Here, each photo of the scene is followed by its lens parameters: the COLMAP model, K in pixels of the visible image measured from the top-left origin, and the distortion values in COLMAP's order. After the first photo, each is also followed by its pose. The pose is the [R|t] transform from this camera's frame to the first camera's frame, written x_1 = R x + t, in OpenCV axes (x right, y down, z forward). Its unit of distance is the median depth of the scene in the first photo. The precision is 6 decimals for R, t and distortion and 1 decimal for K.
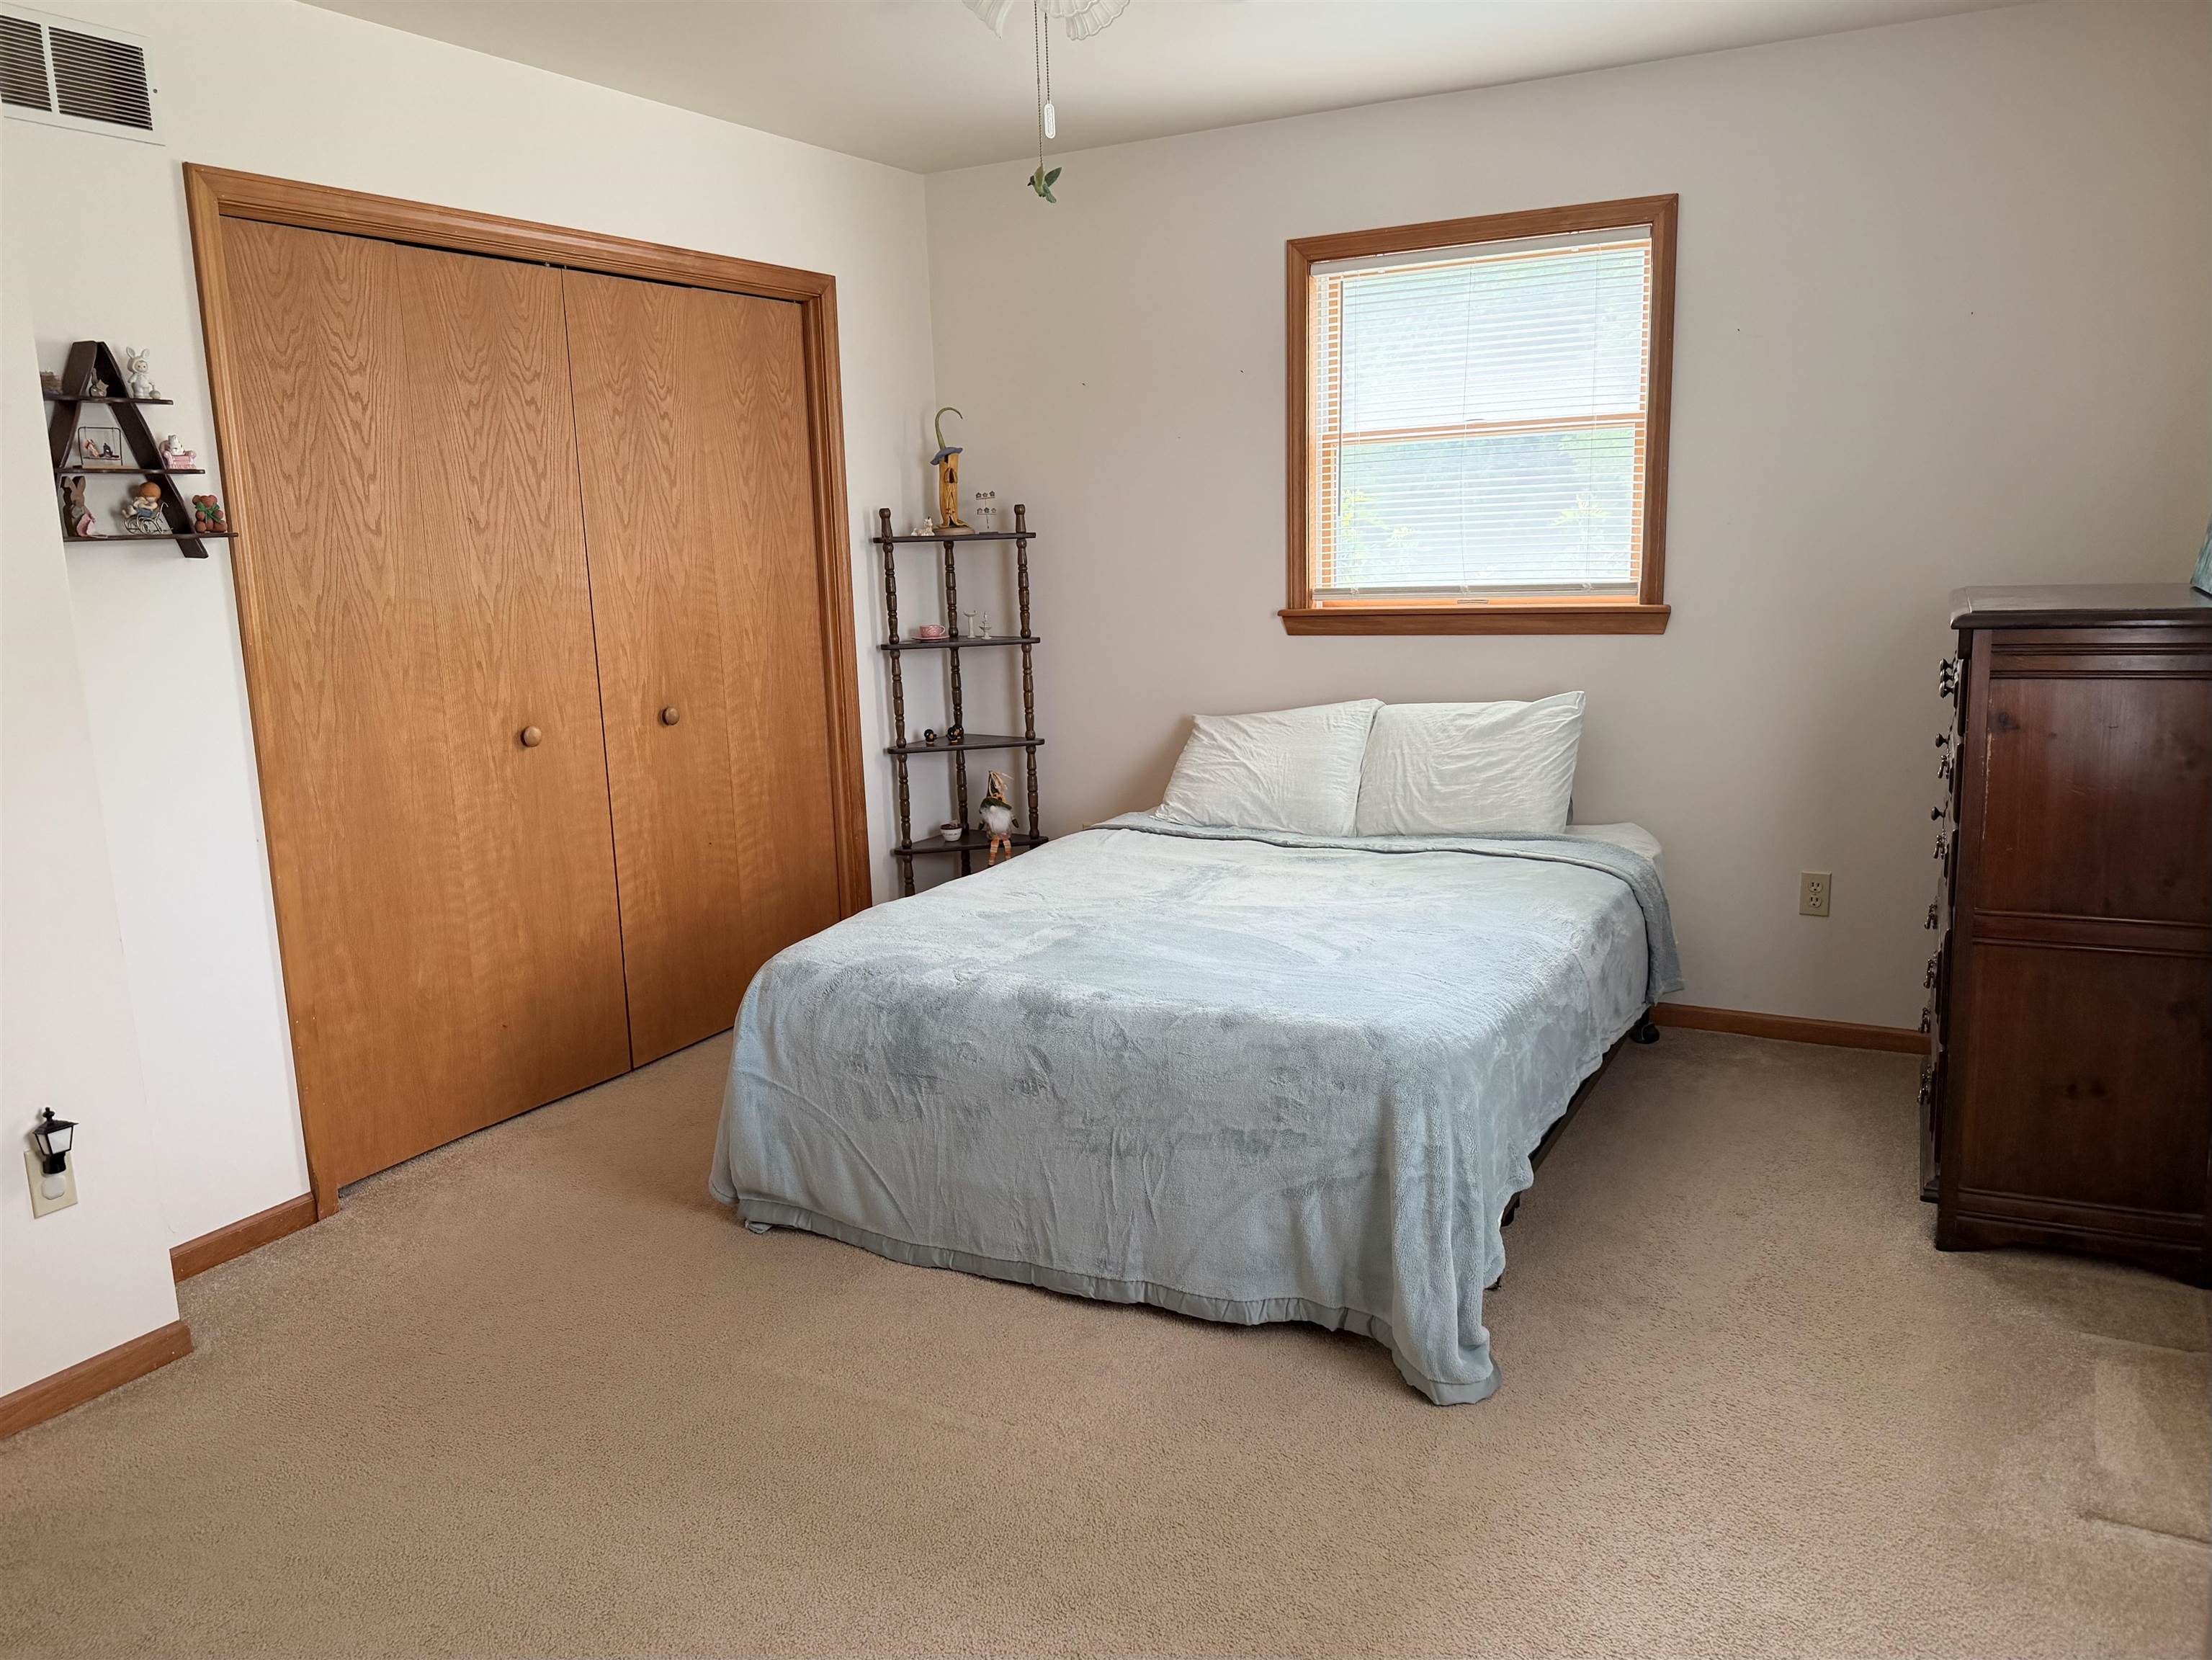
lens RADIAL K [[1609.1, 0, 1106.0], [0, 1609.1, 830.0], [0, 0, 1]] dist [0.117580, -0.140304]
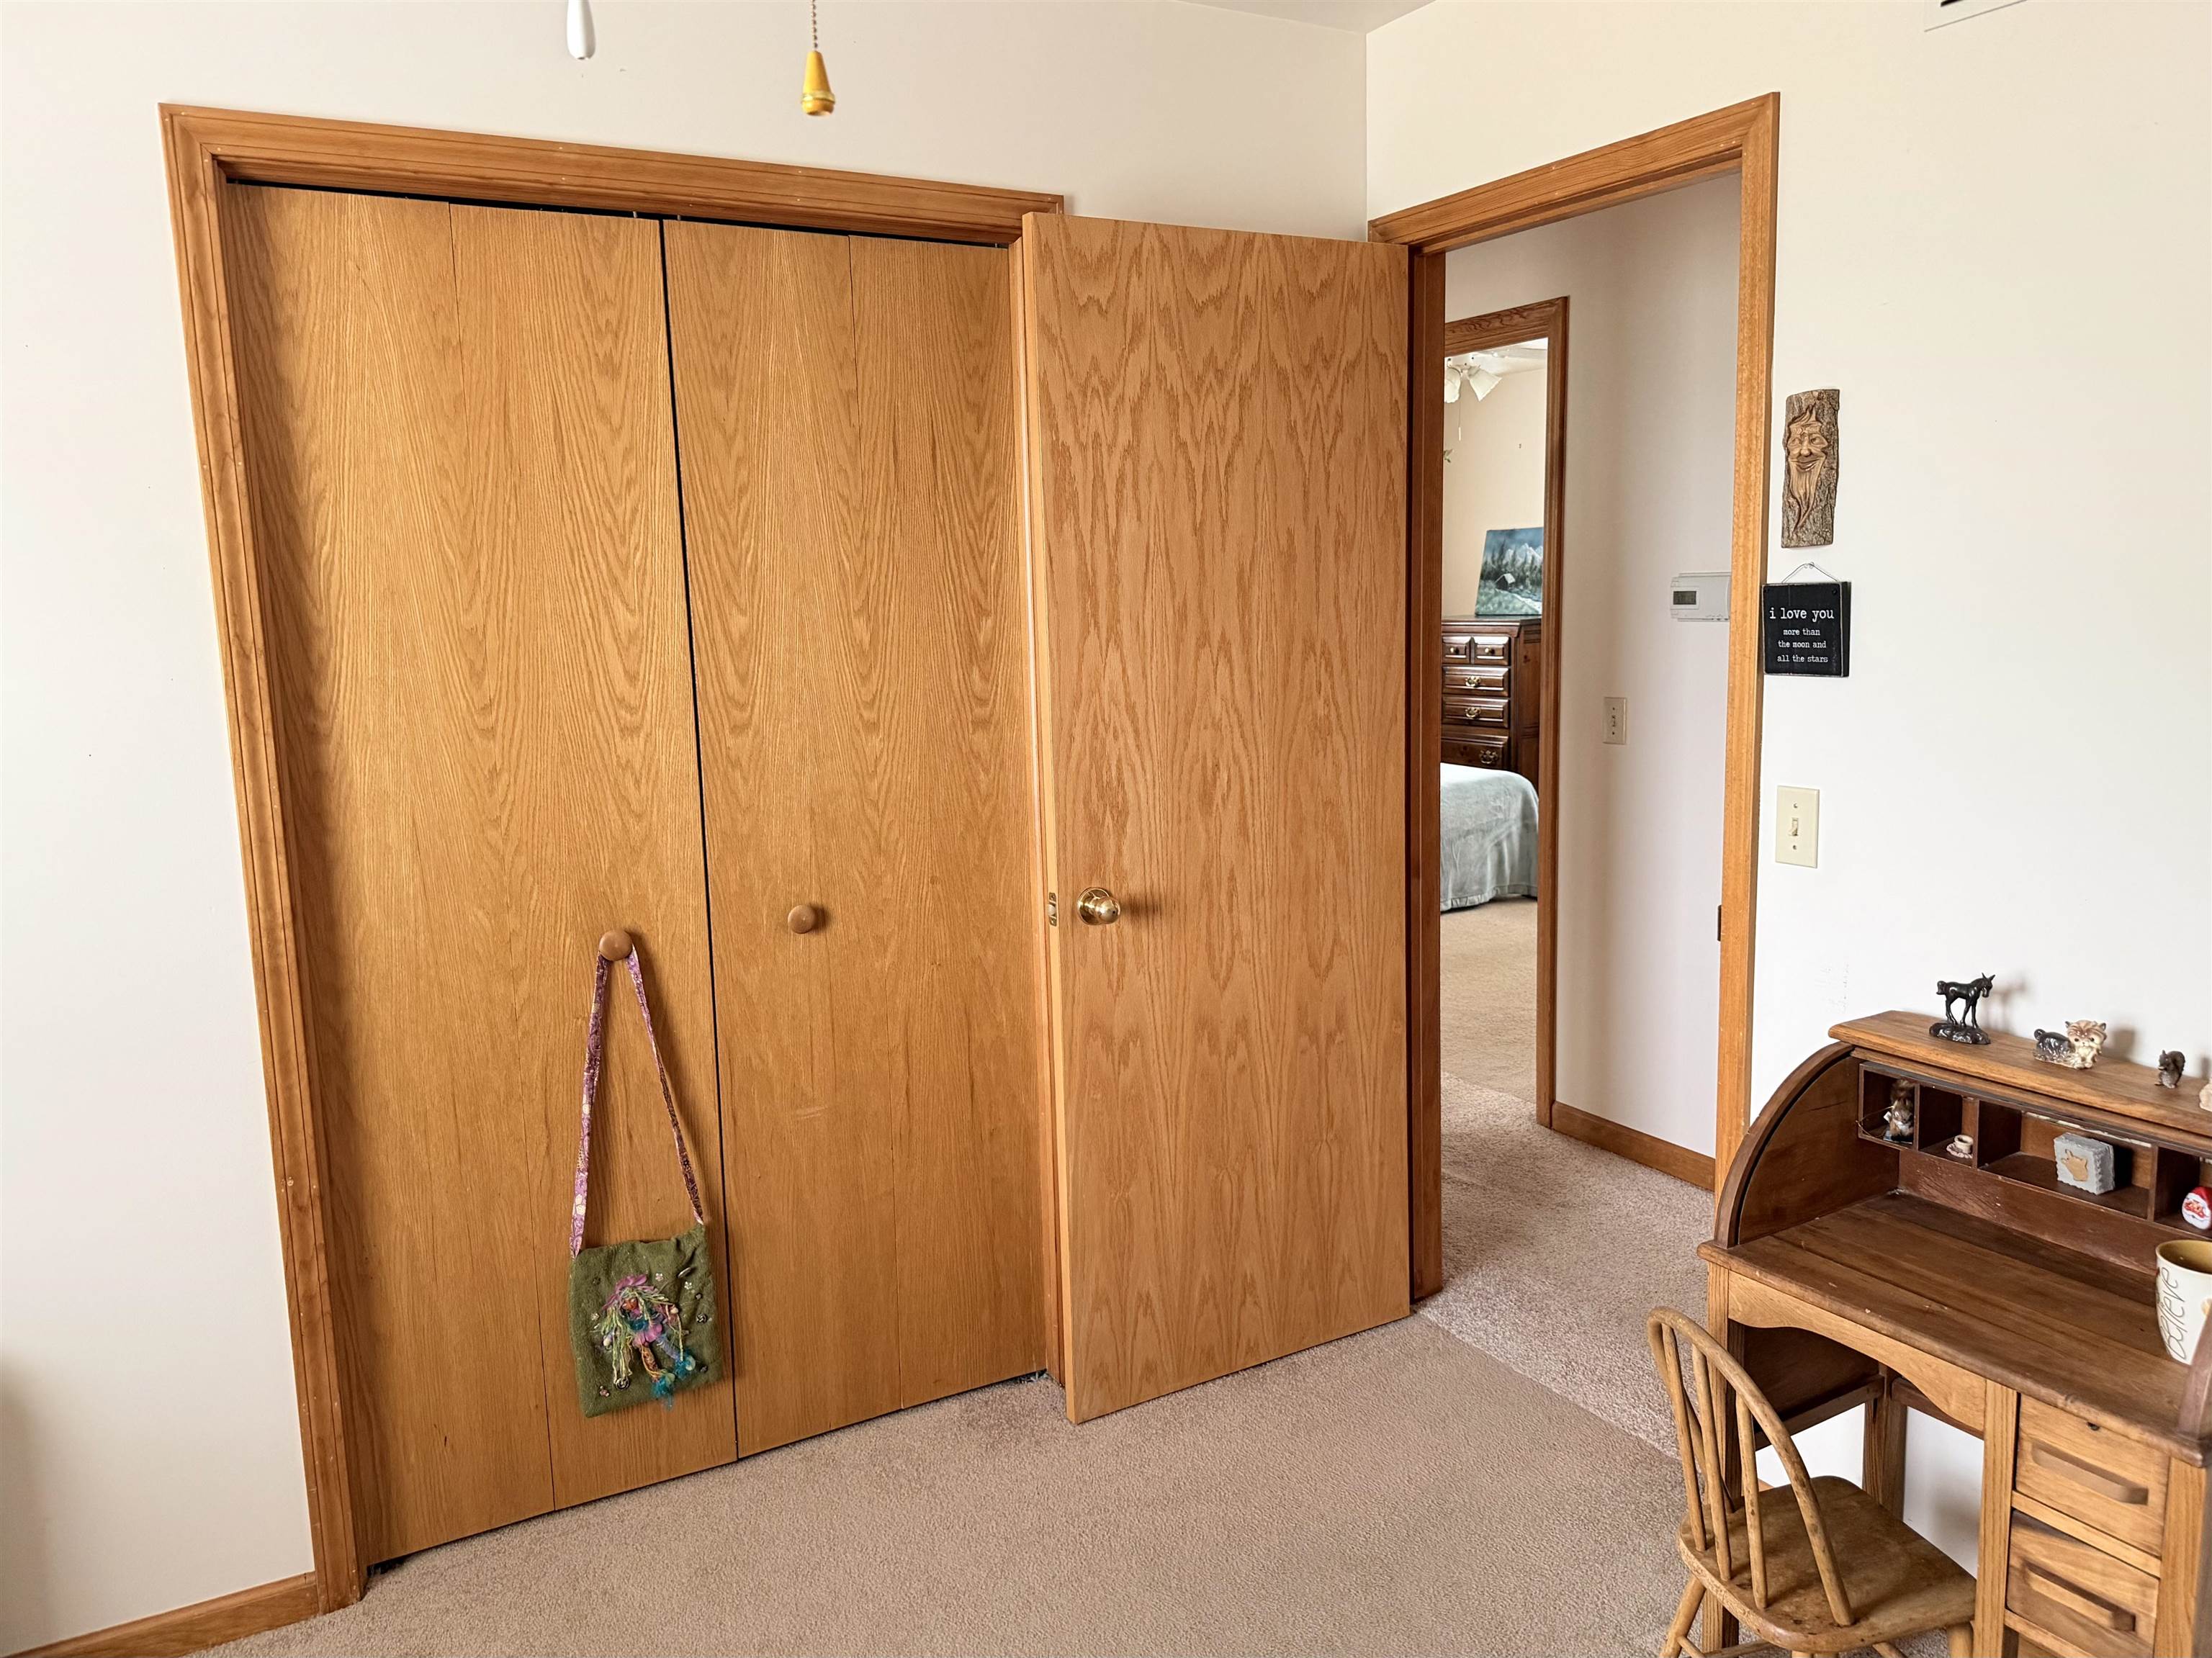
lens RADIAL K [[1608.8, 0, 1106.0], [0, 1608.8, 829.0], [0, 0, 1]] dist [0.117580, -0.140304]
pose [[0.548541, -0.117555, 0.827819, -1.518842], [0.168894, 0.985237, 0.027994, 0.015588], [-0.818888, 0.124458, 0.560297, 0.043676]]
